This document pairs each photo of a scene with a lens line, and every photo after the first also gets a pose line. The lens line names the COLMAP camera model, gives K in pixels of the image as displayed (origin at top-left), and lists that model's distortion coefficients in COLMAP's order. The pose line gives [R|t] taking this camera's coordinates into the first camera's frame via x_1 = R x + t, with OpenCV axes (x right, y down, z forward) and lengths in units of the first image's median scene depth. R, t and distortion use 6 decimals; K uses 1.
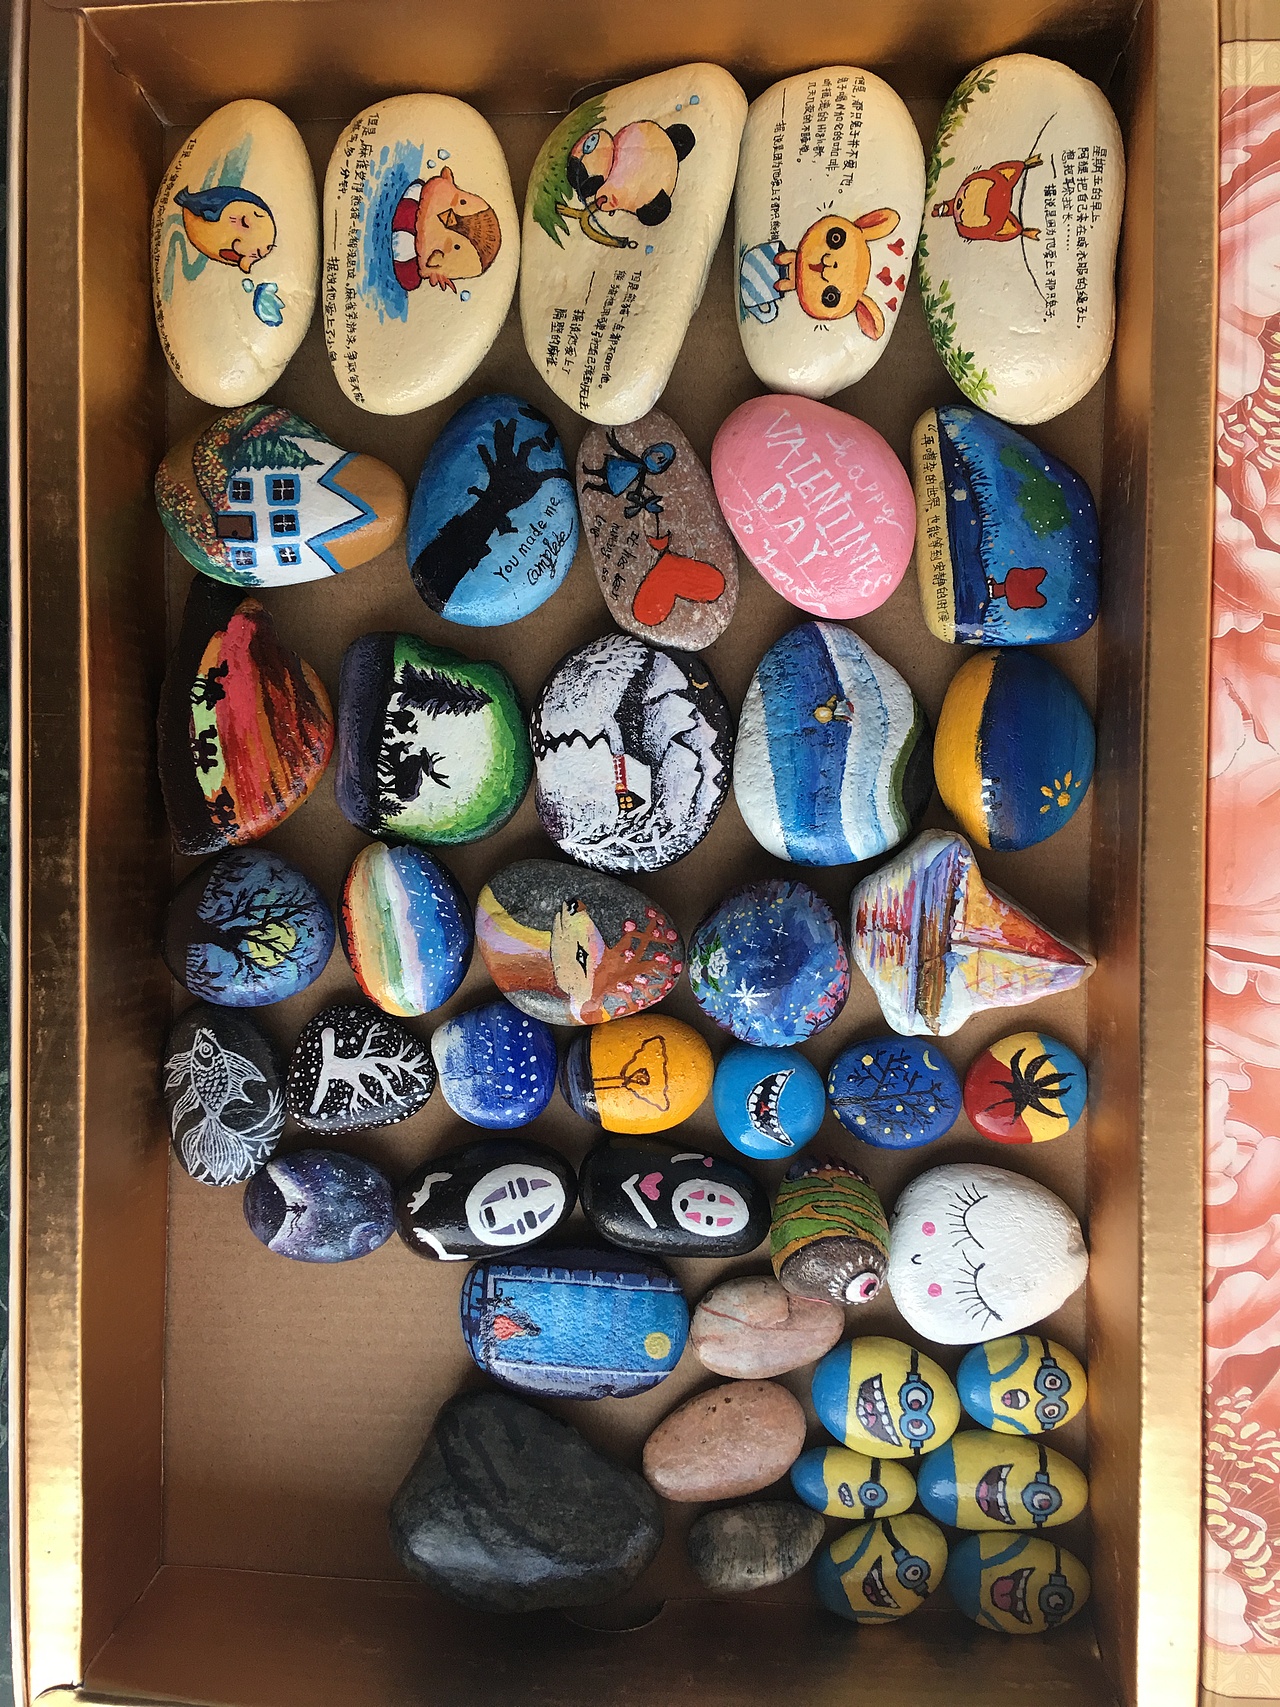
lens RADIAL K [[1462.3, 0, 640.0], [0, 1462.3, 853.5], [0, 0, 1]] dist [0.126900, -0.239359]
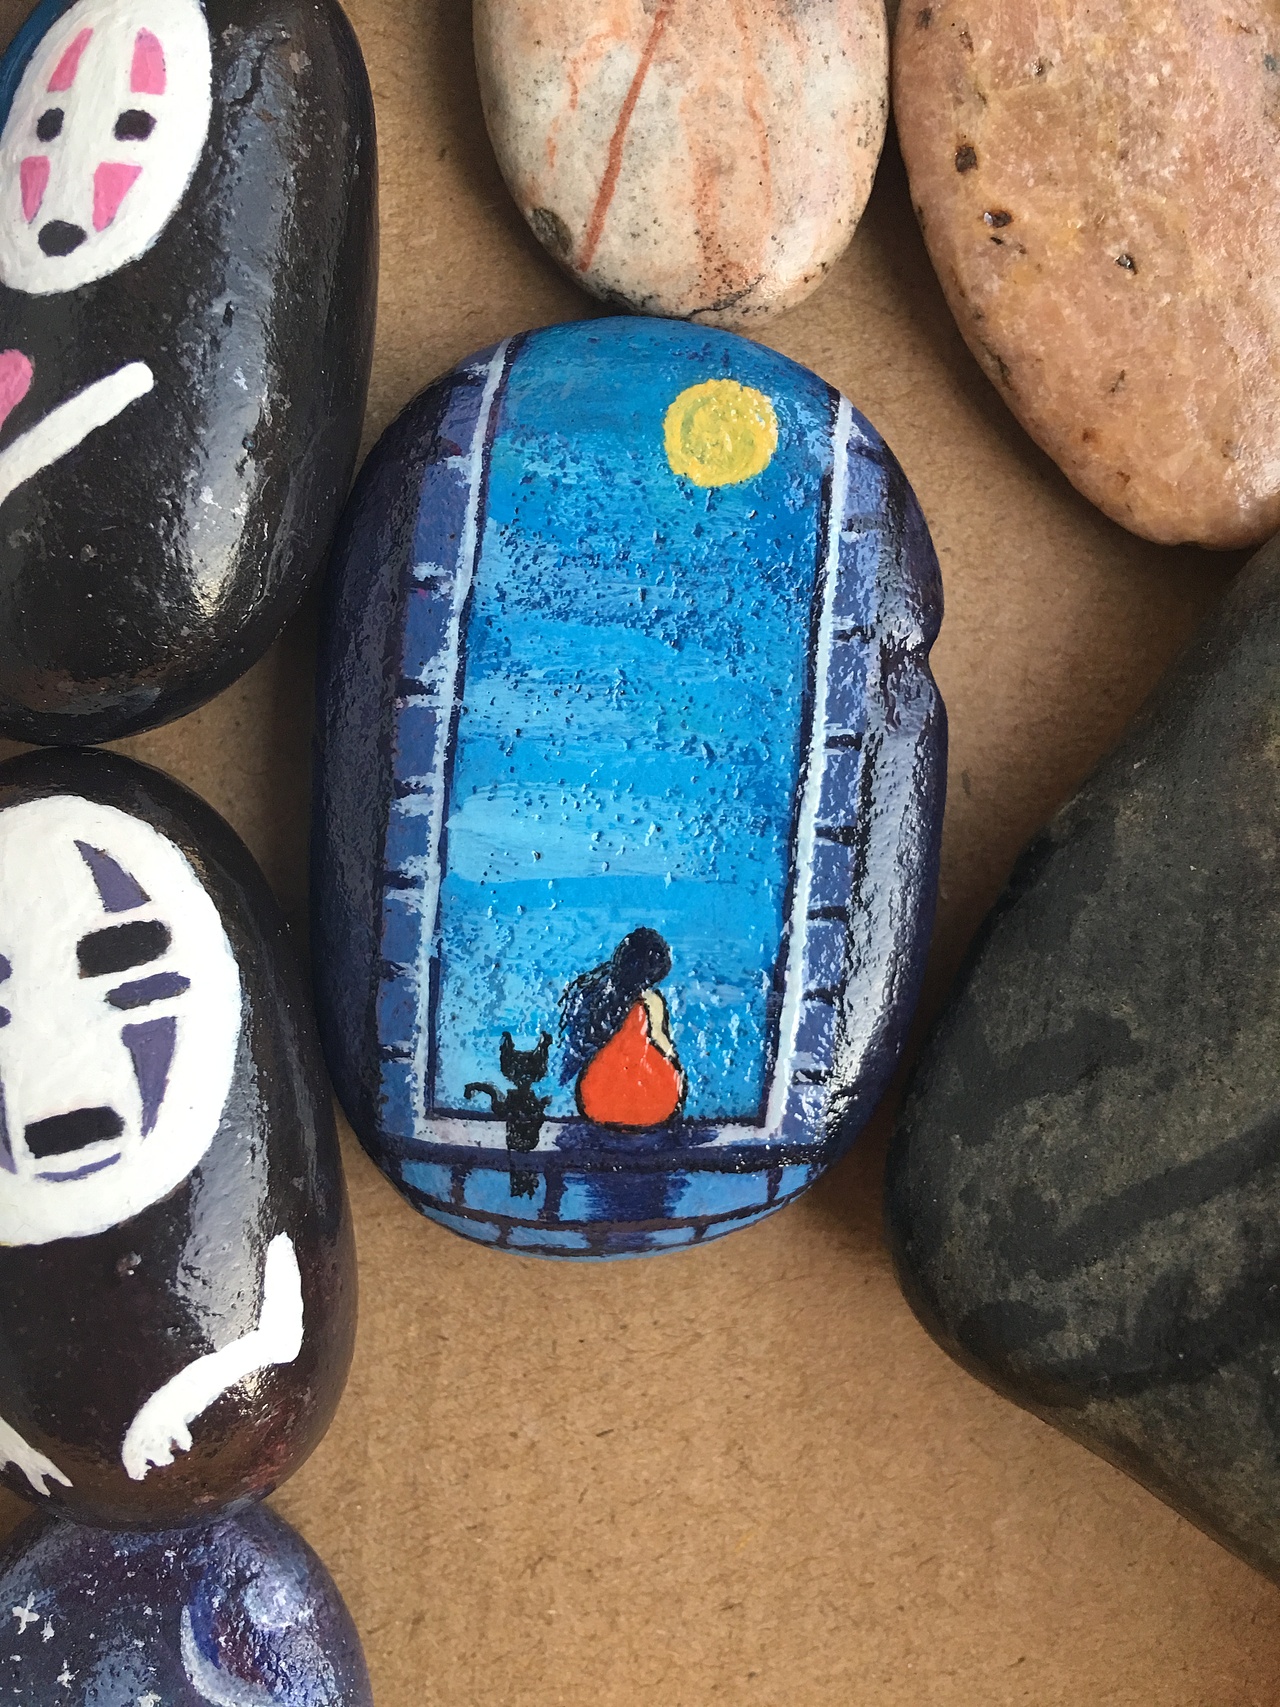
lens RADIAL K [[1516.4, 0, 645.8], [0, 1516.4, 852.2], [0, 0, 1]] dist [0.132500, -0.280481]
pose [[0.048815, -0.998313, 0.031434, -0.064039], [0.998724, 0.049194, 0.011380, 0.328109], [-0.012907, 0.030838, 0.999441, 0.775551]]
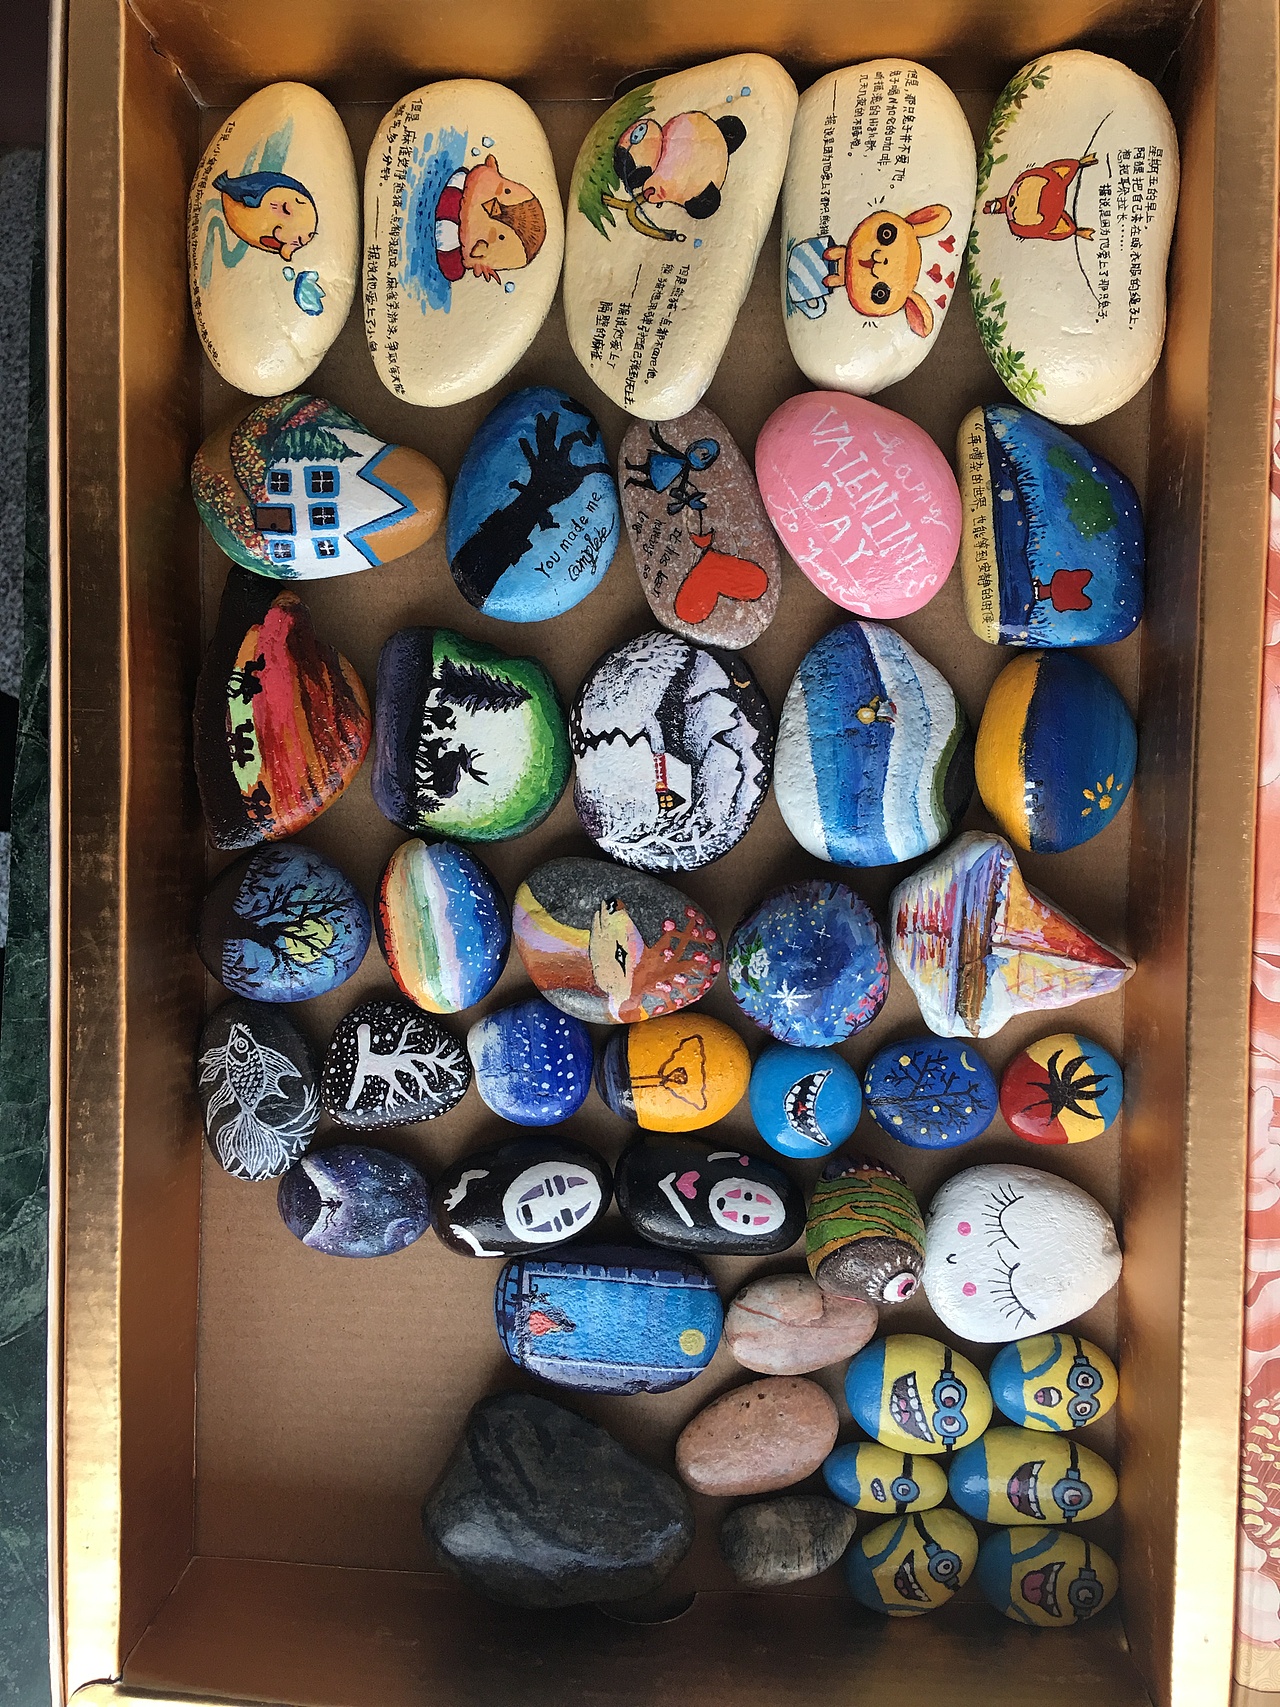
lens RADIAL K [[1462.3, 0, 640.0], [0, 1462.3, 853.5], [0, 0, 1]] dist [0.126900, -0.239359]
pose [[0.999867, 0.007760, 0.014321, -0.041534], [-0.008062, 0.999745, 0.021112, -0.020365], [-0.014154, -0.021224, 0.999675, 0.003685]]
